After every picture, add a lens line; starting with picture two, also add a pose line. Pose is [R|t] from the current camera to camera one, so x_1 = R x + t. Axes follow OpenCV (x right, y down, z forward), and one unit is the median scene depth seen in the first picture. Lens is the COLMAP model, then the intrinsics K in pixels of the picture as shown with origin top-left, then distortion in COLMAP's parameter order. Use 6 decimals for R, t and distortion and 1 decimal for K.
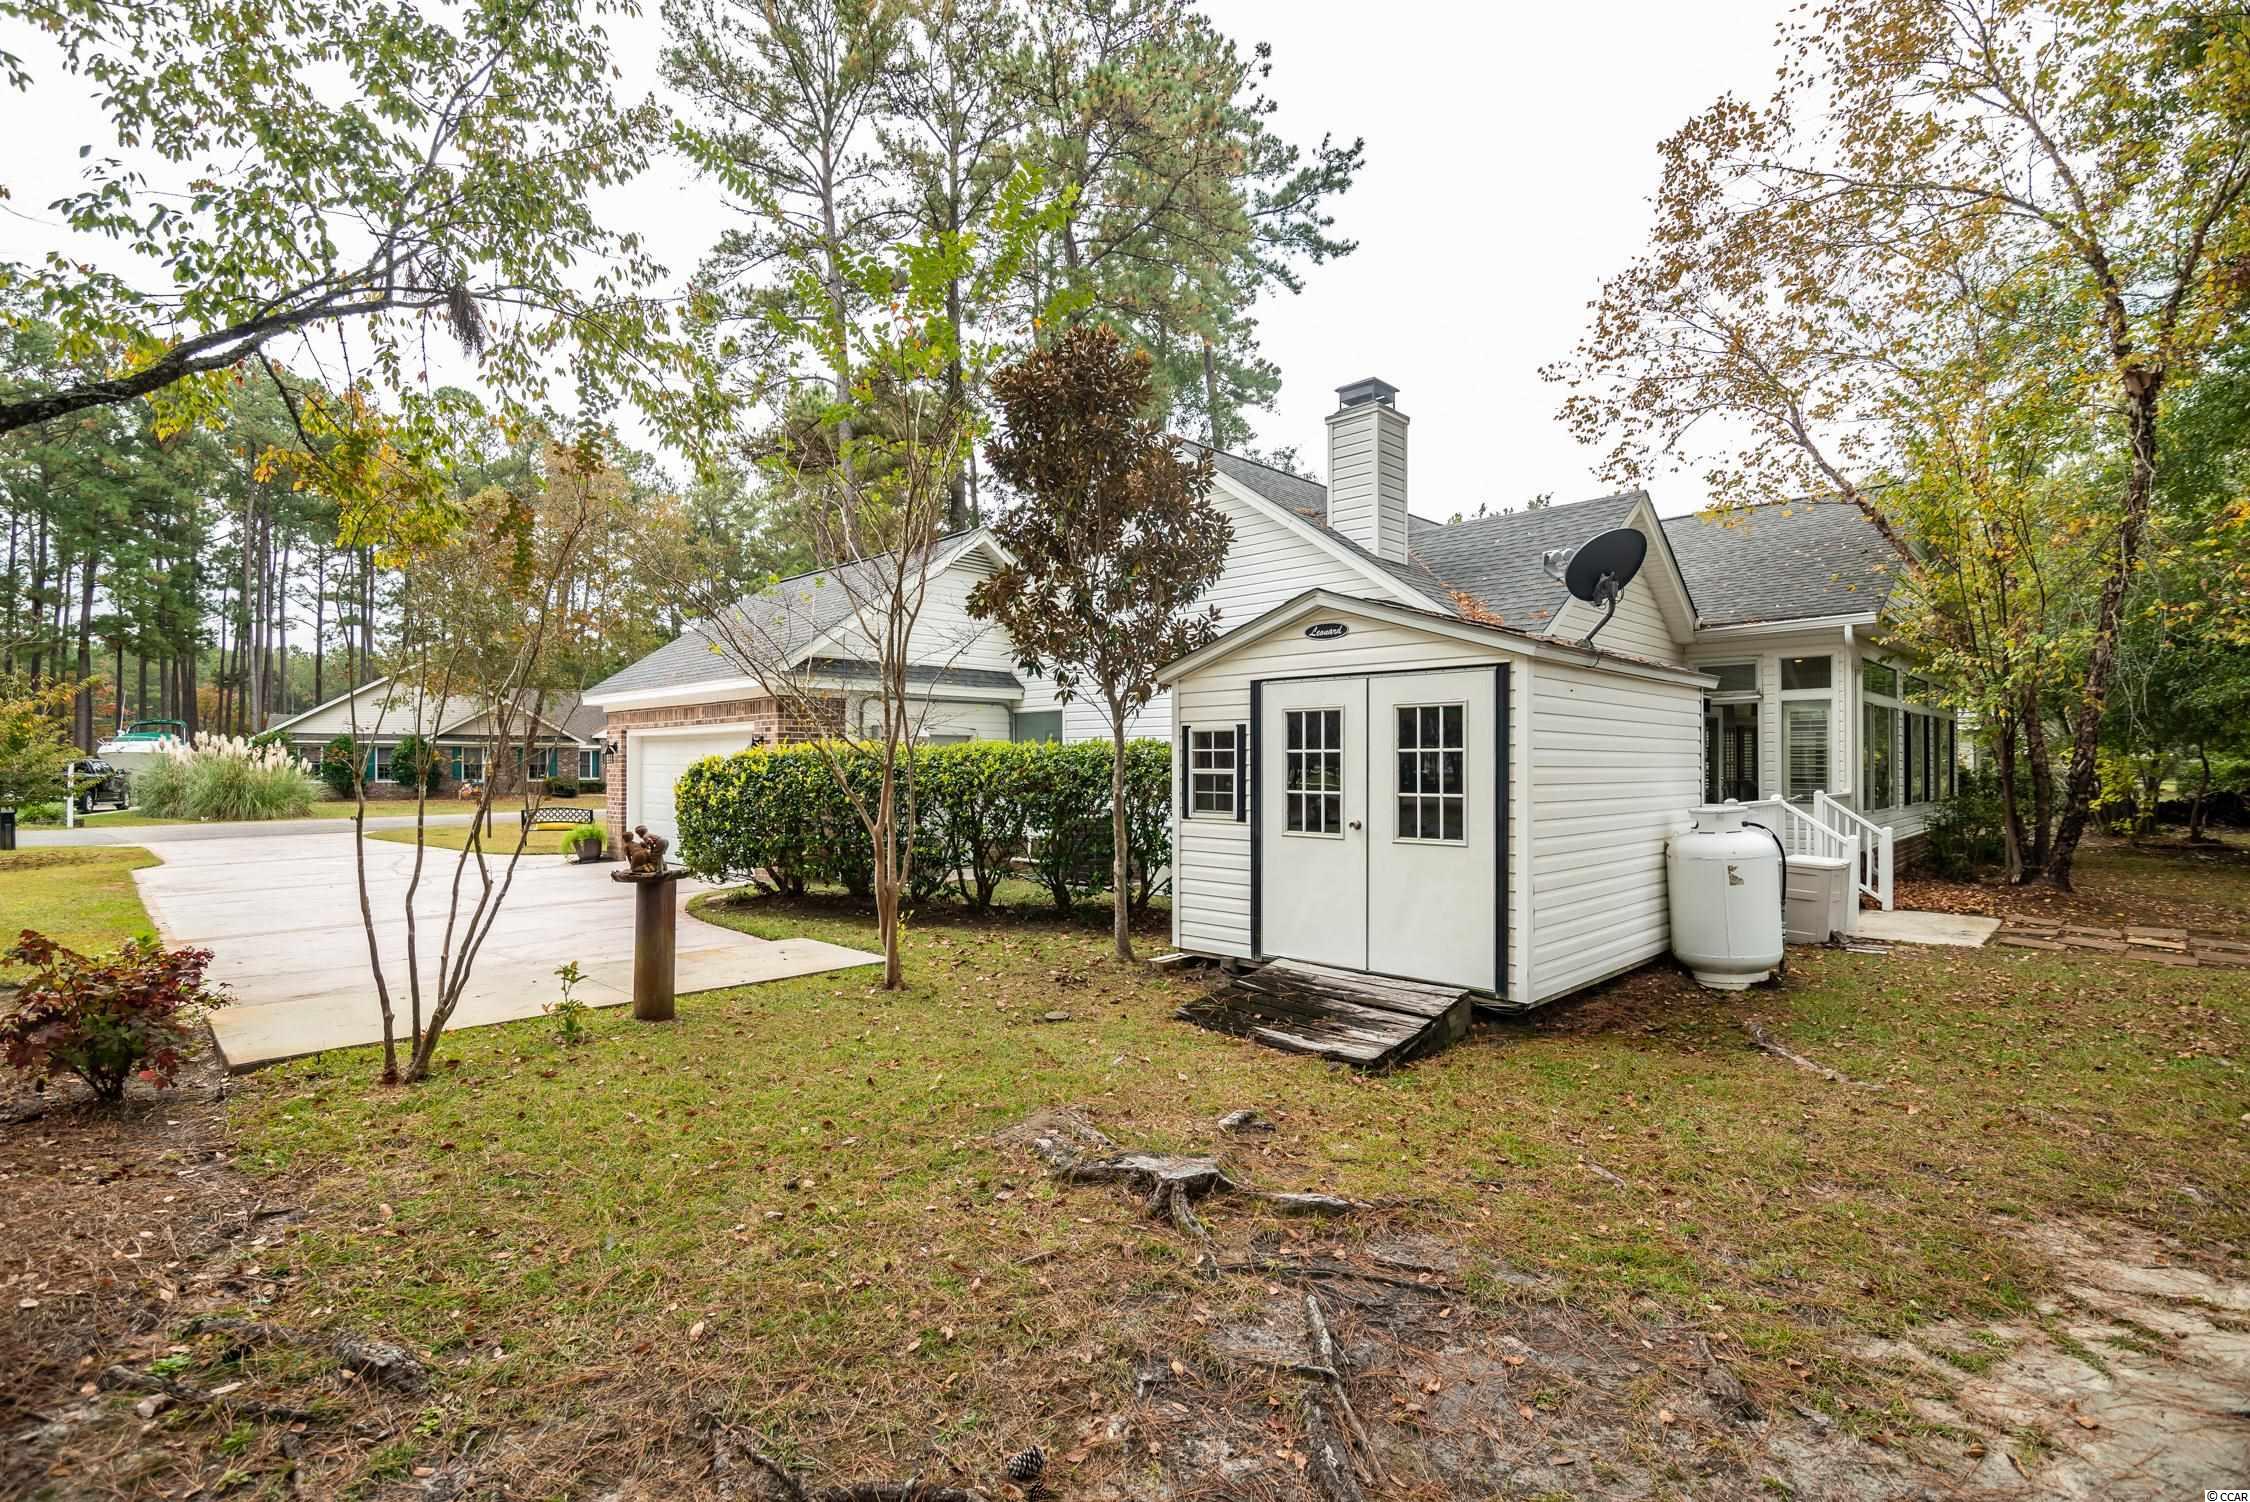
lens RADIAL K [[1031.3, 0, 1118.3], [0, 1031.3, 754.3], [0, 0, 1]] dist [-0.001210, -0.000405]
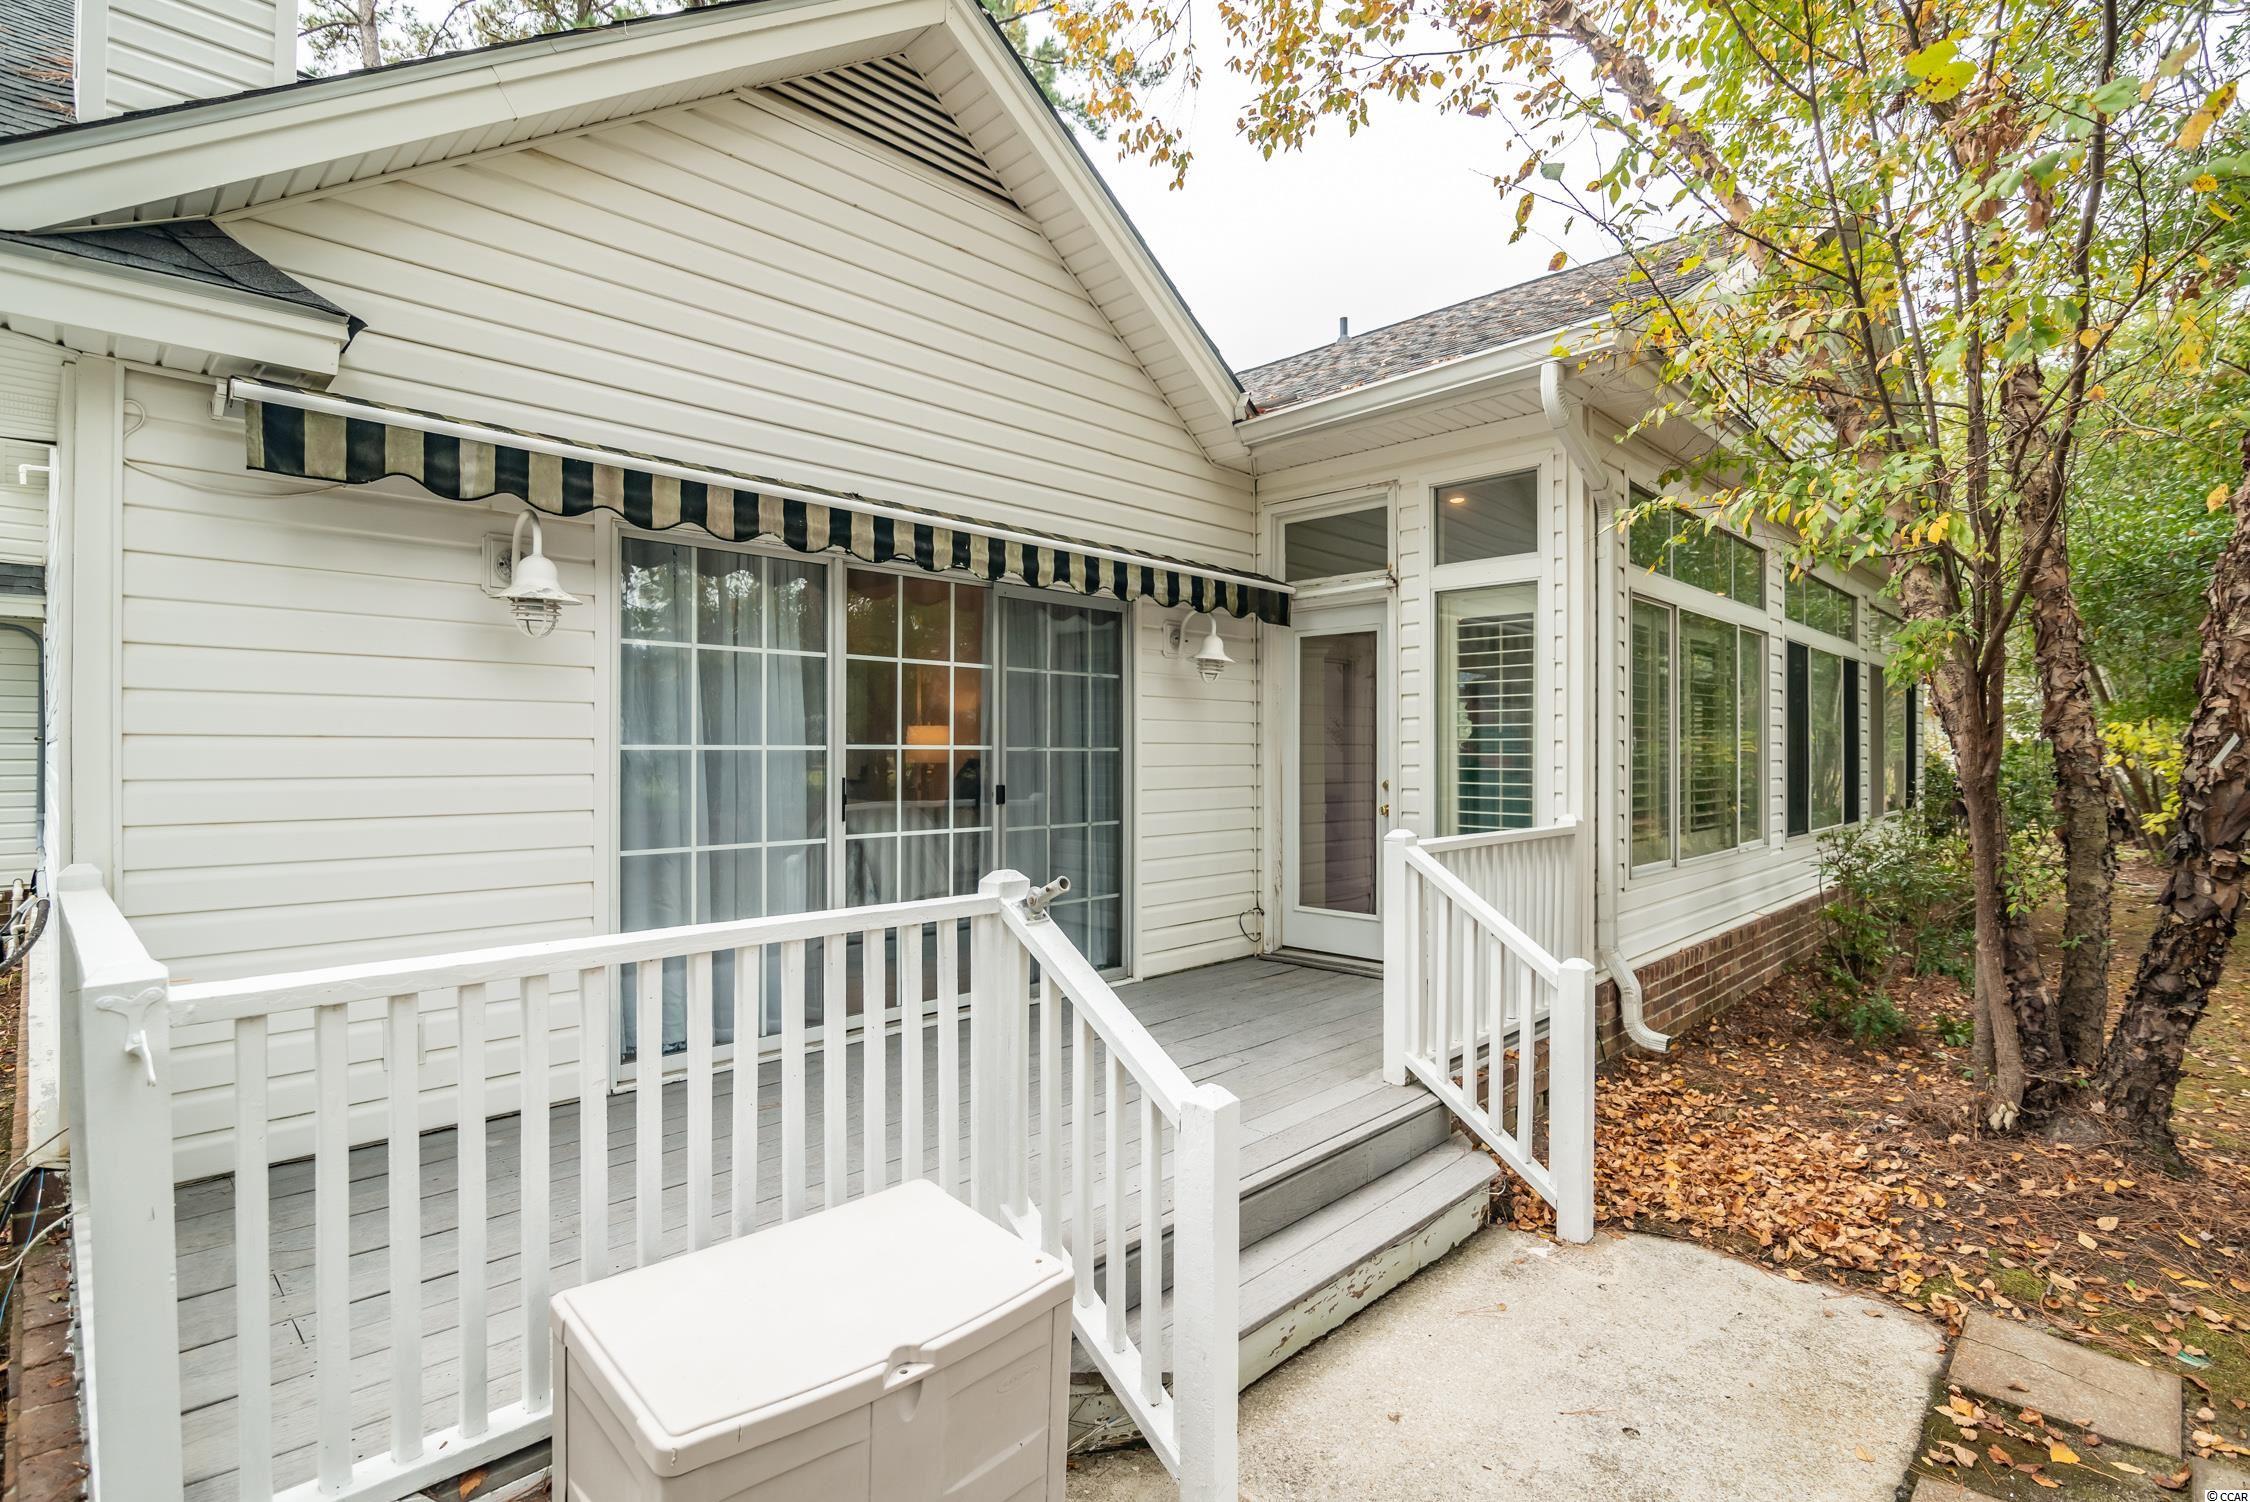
lens RADIAL K [[1031.3, 0, 1131.6], [0, 1031.3, 750.0], [0, 0, 1]] dist [-0.001210, -0.000405]
pose [[0.999995, 0.002247, 0.002308, 0.534162], [-0.002271, 0.999941, 0.010628, 0.005903], [-0.002284, -0.010633, 0.999941, 0.607389]]
